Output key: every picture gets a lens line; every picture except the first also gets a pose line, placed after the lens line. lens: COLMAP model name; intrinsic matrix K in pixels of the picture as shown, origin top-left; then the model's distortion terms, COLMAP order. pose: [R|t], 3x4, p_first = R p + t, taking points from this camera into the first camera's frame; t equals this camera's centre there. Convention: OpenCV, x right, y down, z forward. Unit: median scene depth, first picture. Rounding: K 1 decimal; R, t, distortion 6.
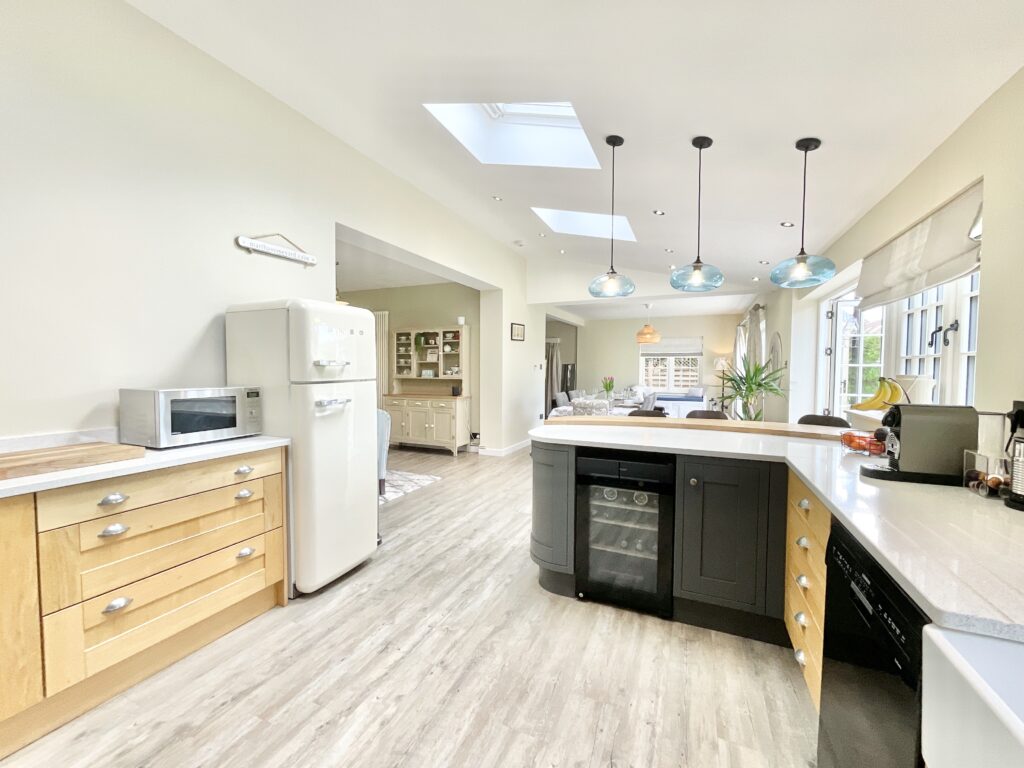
lens RADIAL K [[419.8, 0, 505.6], [0, 419.8, 382.3], [0, 0, 1]] dist [-0.007459, 0.001058]
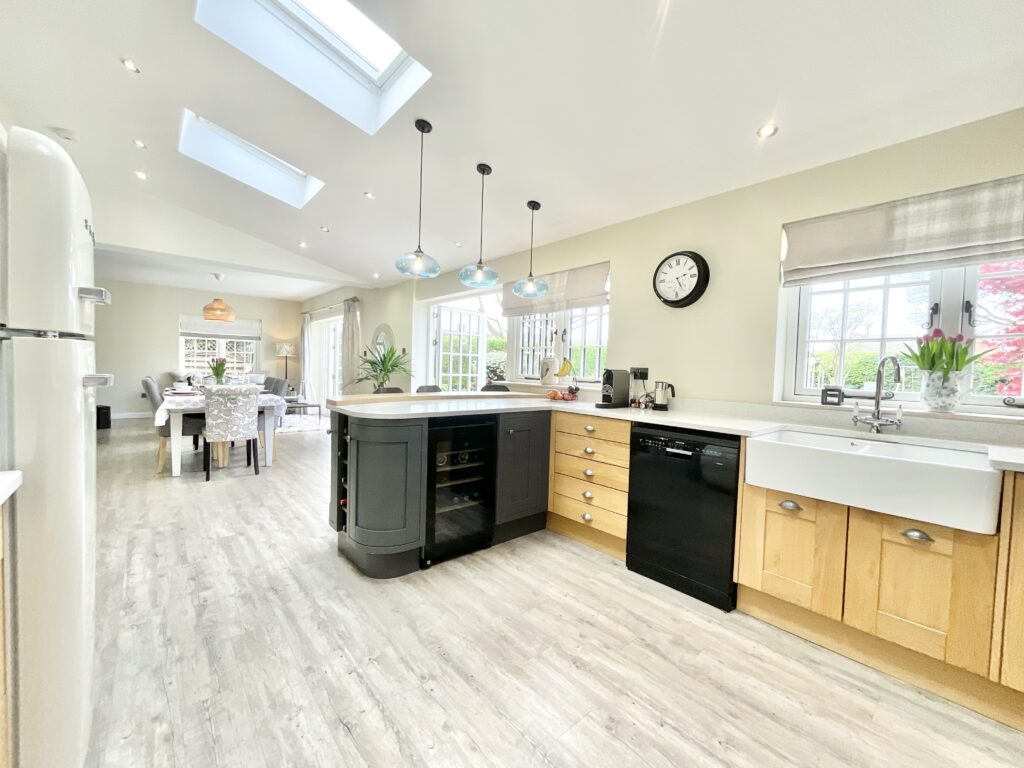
lens RADIAL K [[419.8, 0, 517.4], [0, 419.8, 383.0], [0, 0, 1]] dist [-0.007459, 0.001058]
pose [[0.404619, -0.024415, 0.914159, -0.760438], [0.002511, 0.999669, 0.025587, 0.046486], [-0.914482, -0.008058, 0.404547, 0.443133]]
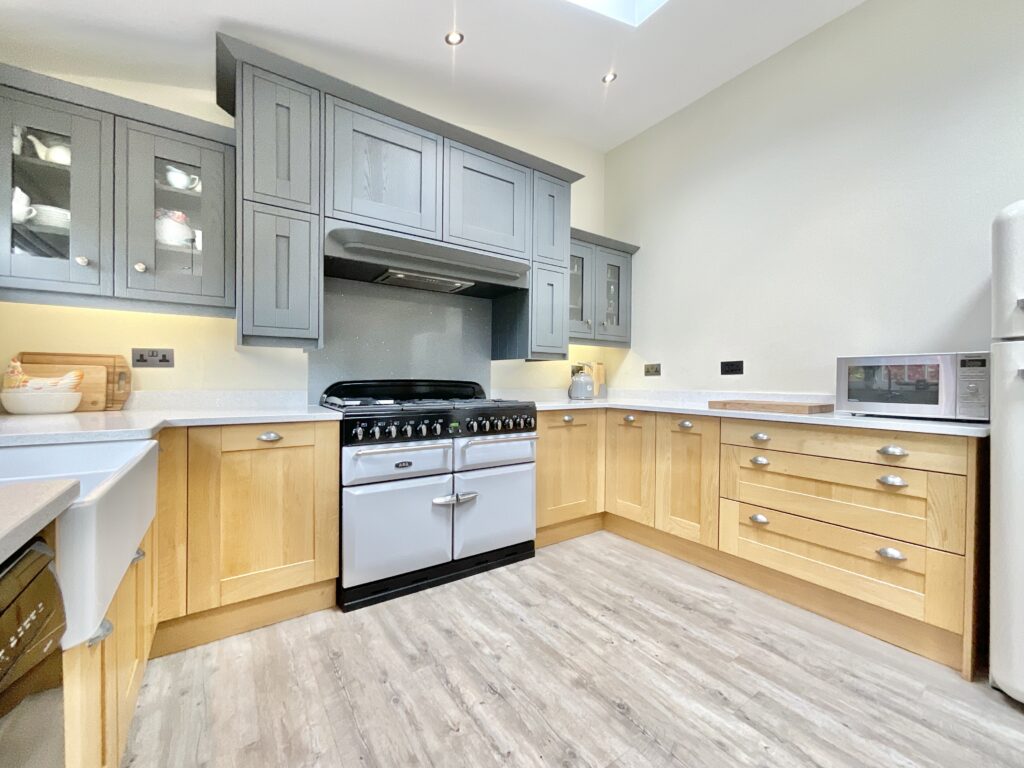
lens RADIAL K [[419.8, 0, 514.2], [0, 419.8, 385.2], [0, 0, 1]] dist [-0.007459, 0.001058]
pose [[-0.517970, 0.001367, -0.855398, 0.455293], [-0.041860, 0.998760, 0.026944, 0.089963], [0.854374, 0.049763, -0.517271, 0.787210]]
